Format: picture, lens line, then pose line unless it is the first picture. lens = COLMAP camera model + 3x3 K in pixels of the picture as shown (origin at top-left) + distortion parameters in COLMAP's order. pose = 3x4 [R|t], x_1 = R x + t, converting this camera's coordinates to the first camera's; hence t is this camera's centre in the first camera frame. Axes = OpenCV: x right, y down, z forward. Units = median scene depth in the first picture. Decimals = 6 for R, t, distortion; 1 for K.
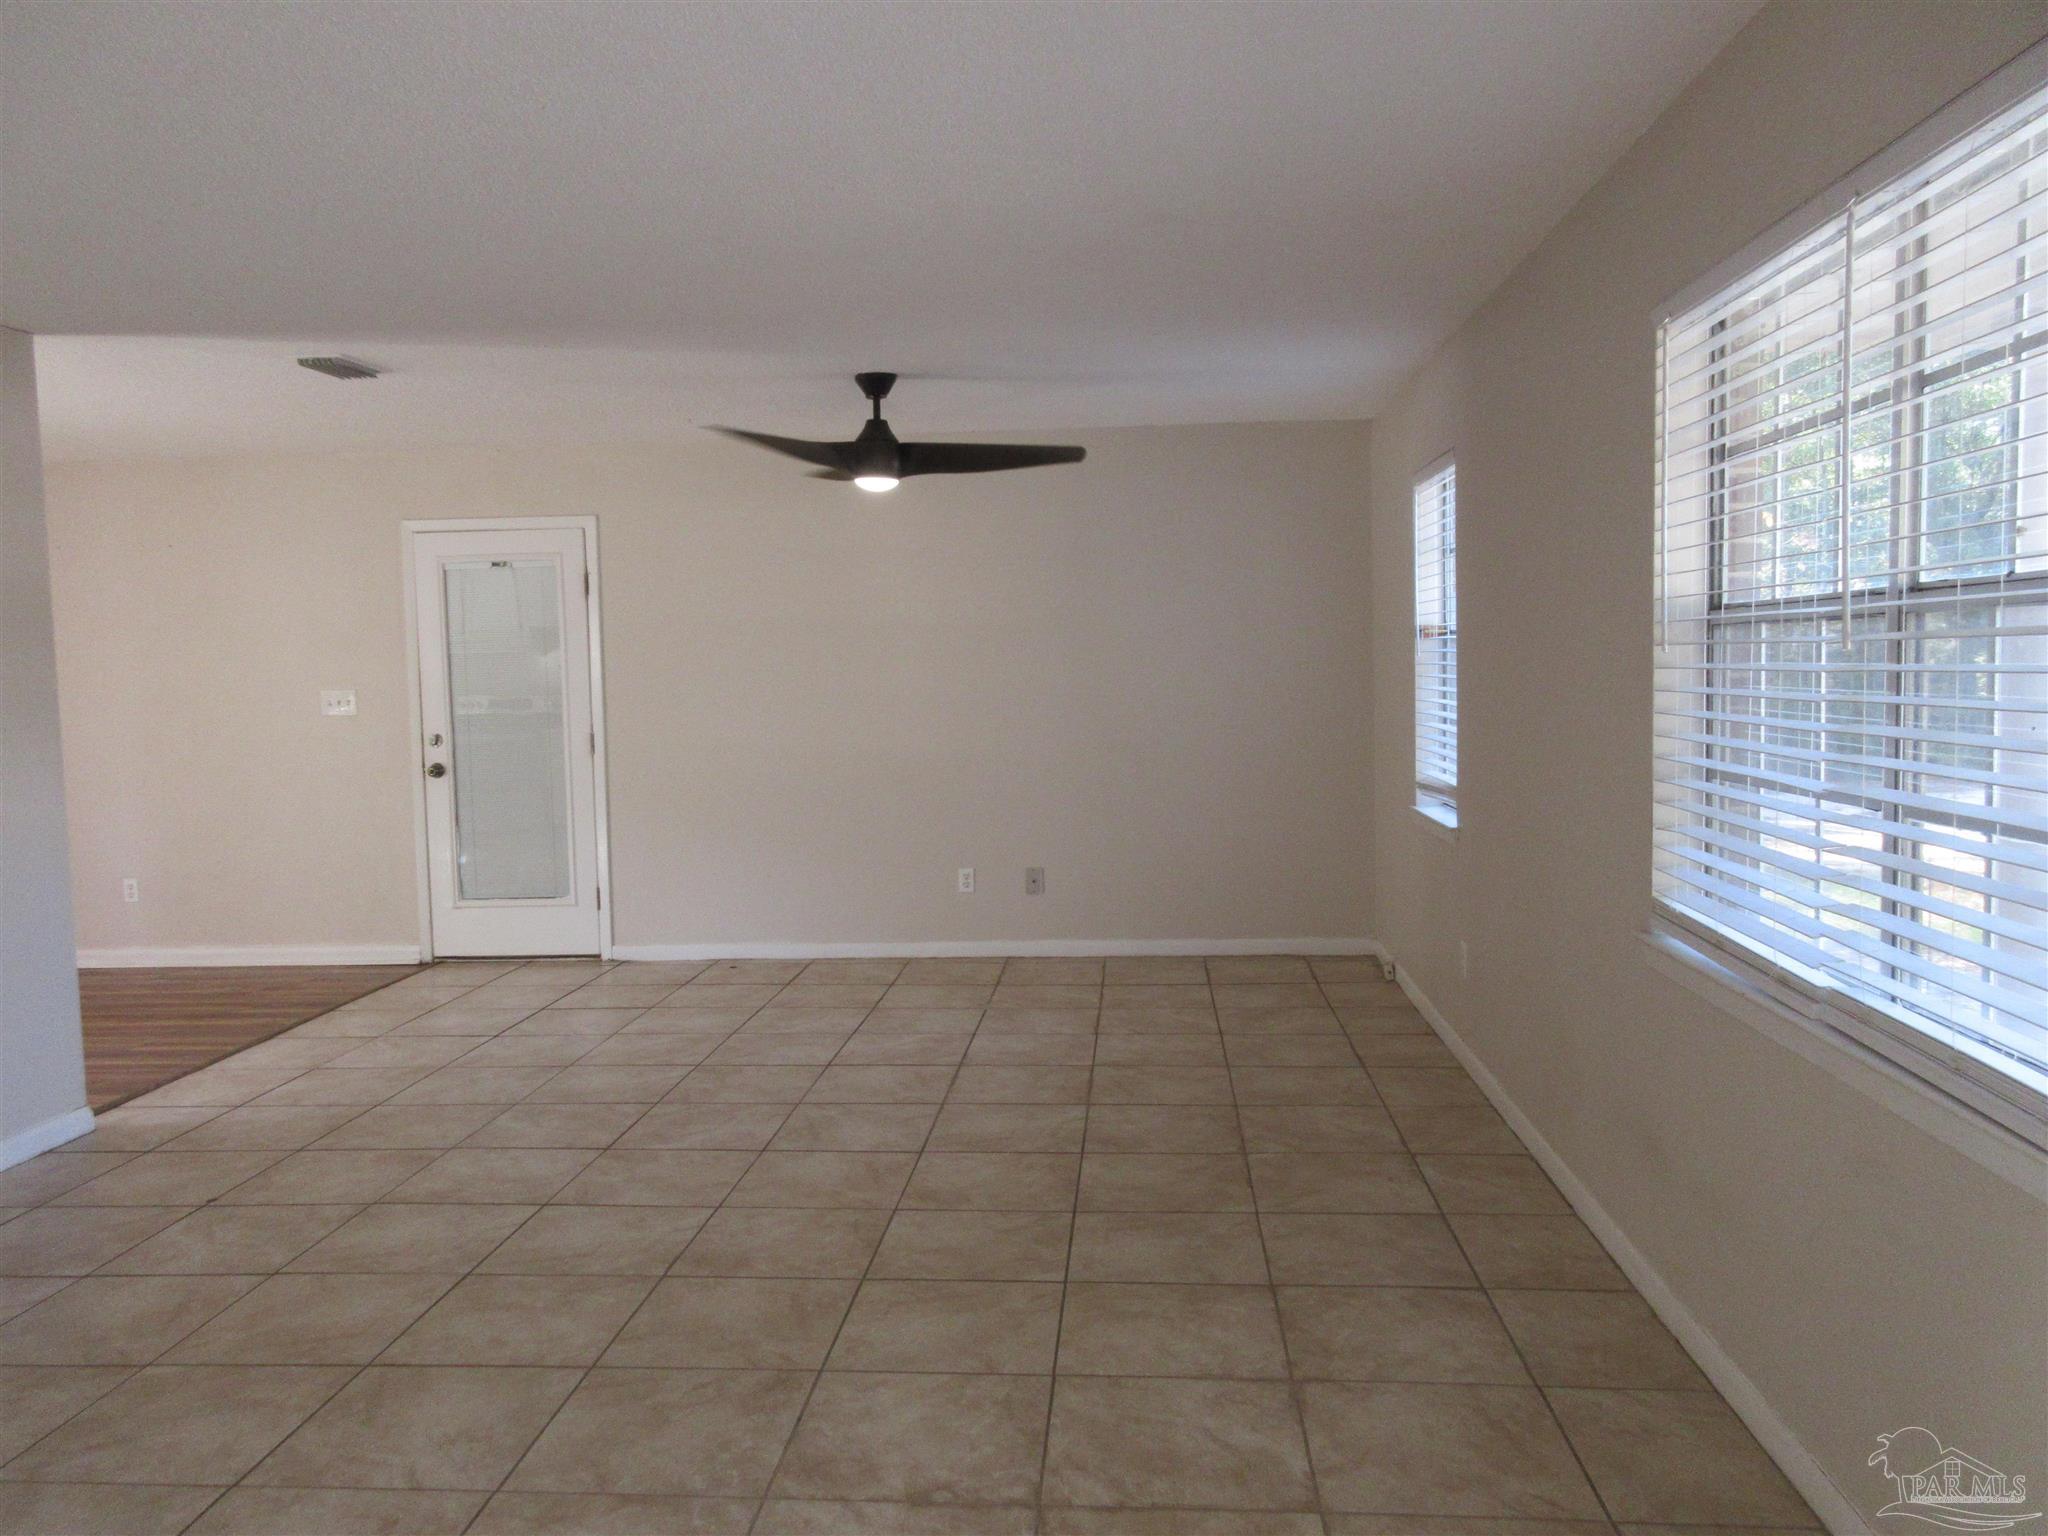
lens RADIAL K [[1536.2, 0, 1025.0], [0, 1536.2, 765.5], [0, 0, 1]] dist [0.019781, -0.011900]
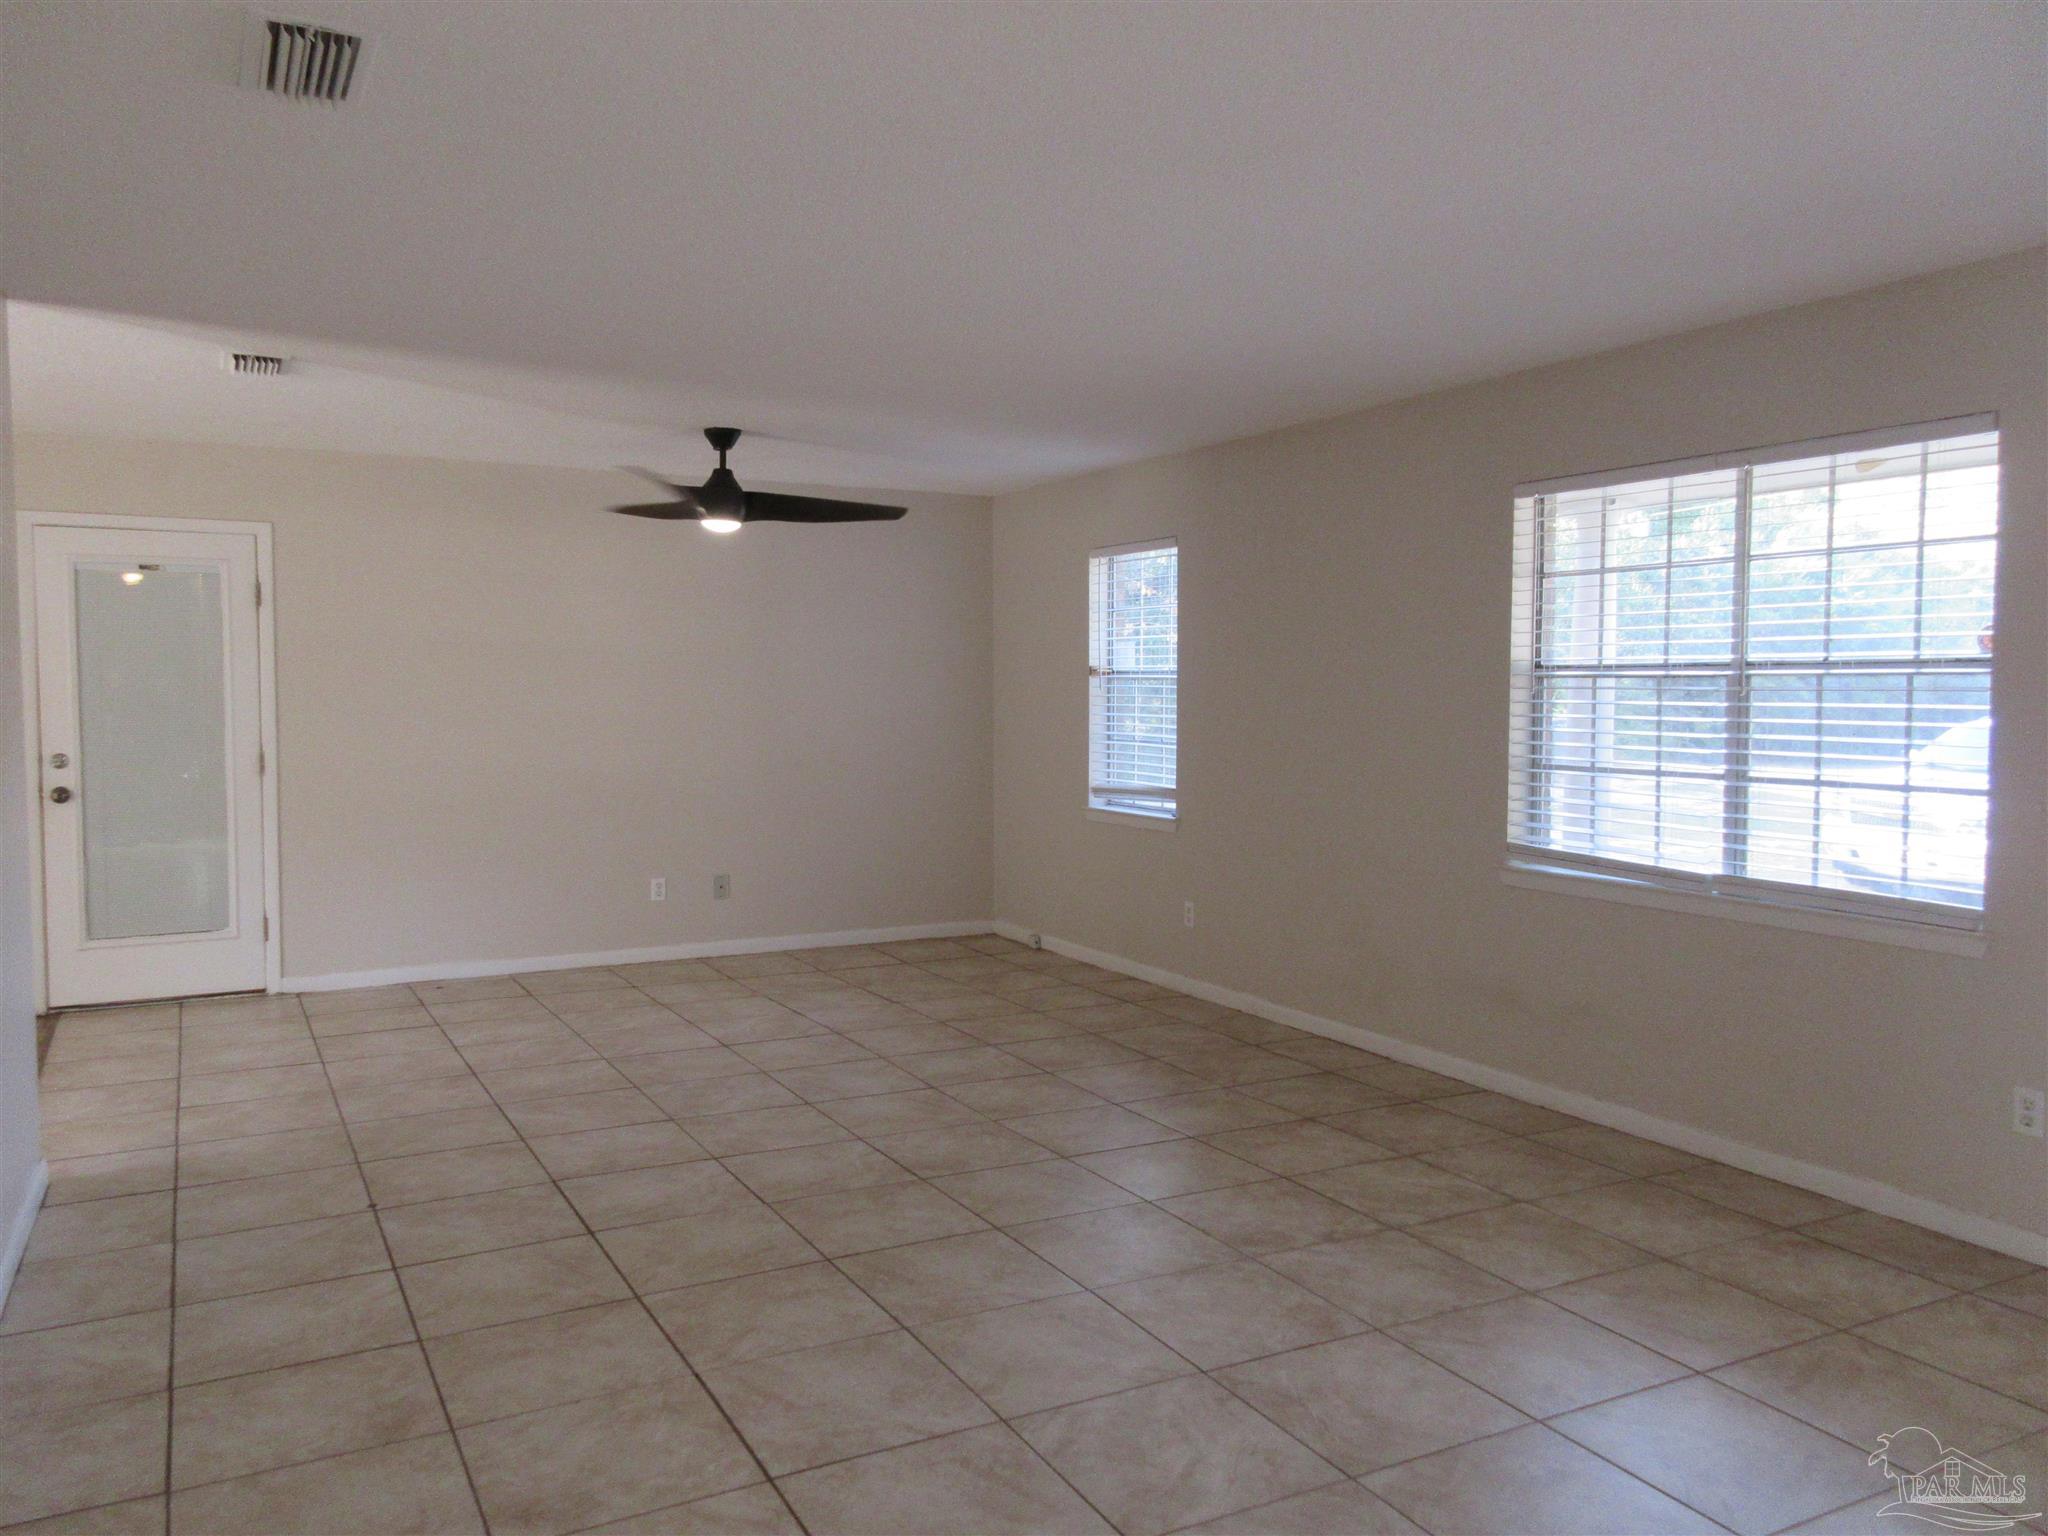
lens RADIAL K [[1536.2, 0, 1018.2], [0, 1536.2, 766.5], [0, 0, 1]] dist [0.019781, -0.011900]
pose [[0.846060, -0.004814, 0.533065, -0.607632], [0.016570, 0.999714, -0.017271, 0.017624], [-0.532830, 0.023445, 0.845898, -0.067361]]
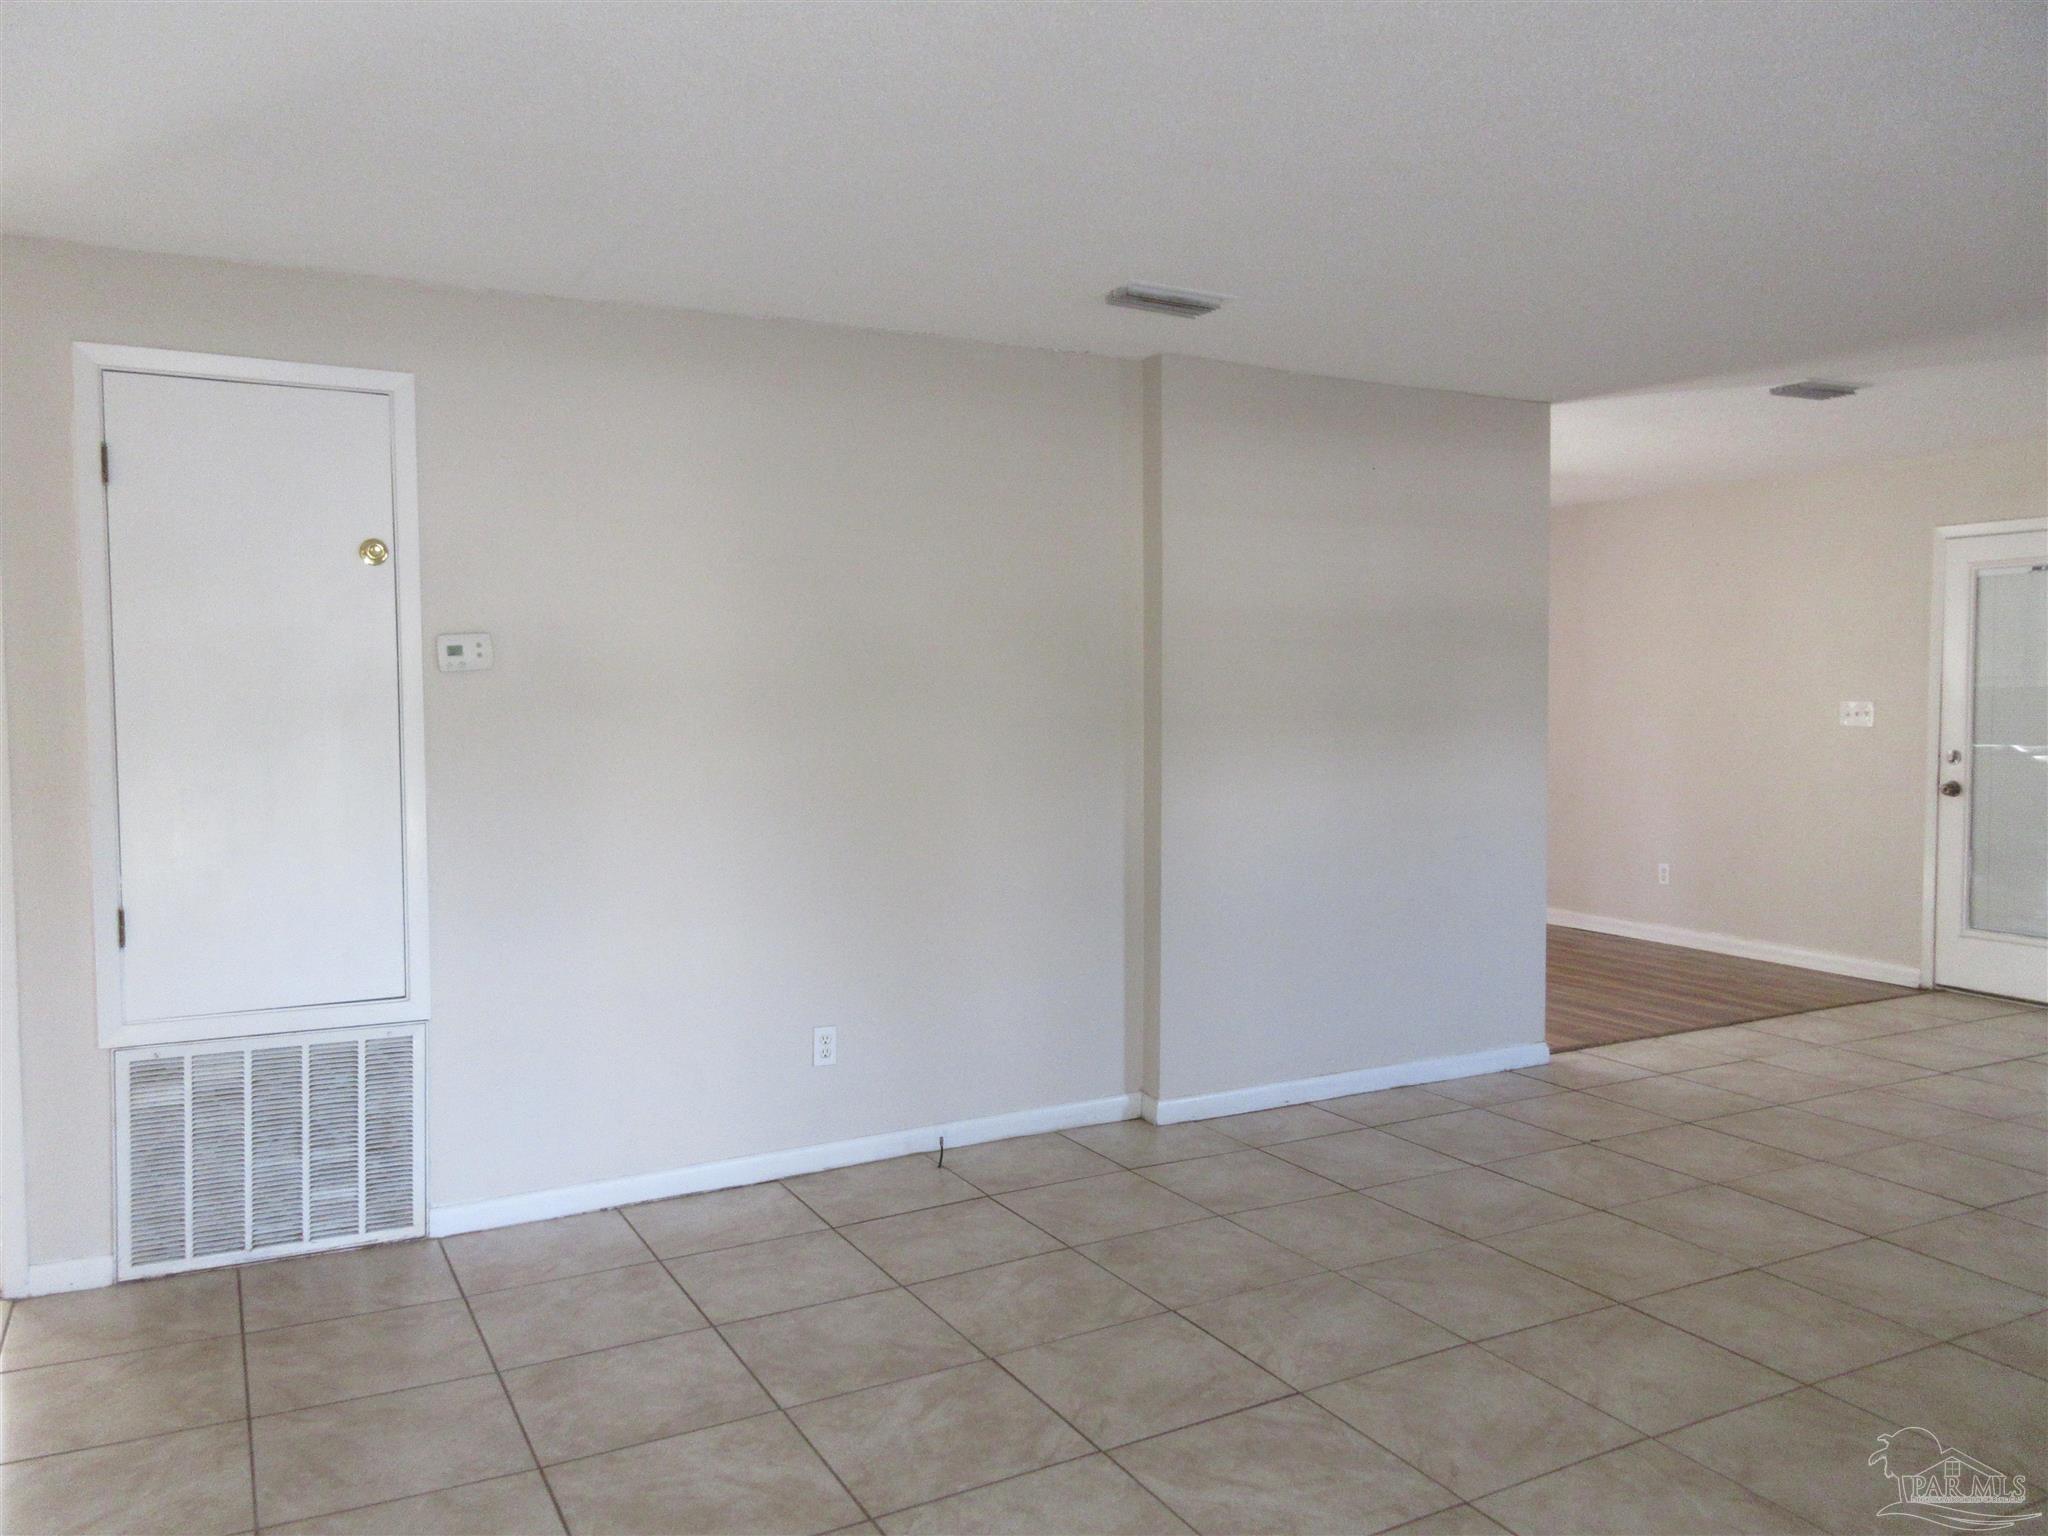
lens RADIAL K [[1536.2, 0, 1015.1], [0, 1536.2, 749.7], [0, 0, 1]] dist [0.019781, -0.011900]
pose [[0.535344, 0.060037, -0.842498, 0.169295], [-0.070211, 0.997182, 0.026445, -0.008215], [0.841711, 0.044995, 0.538050, 0.003408]]
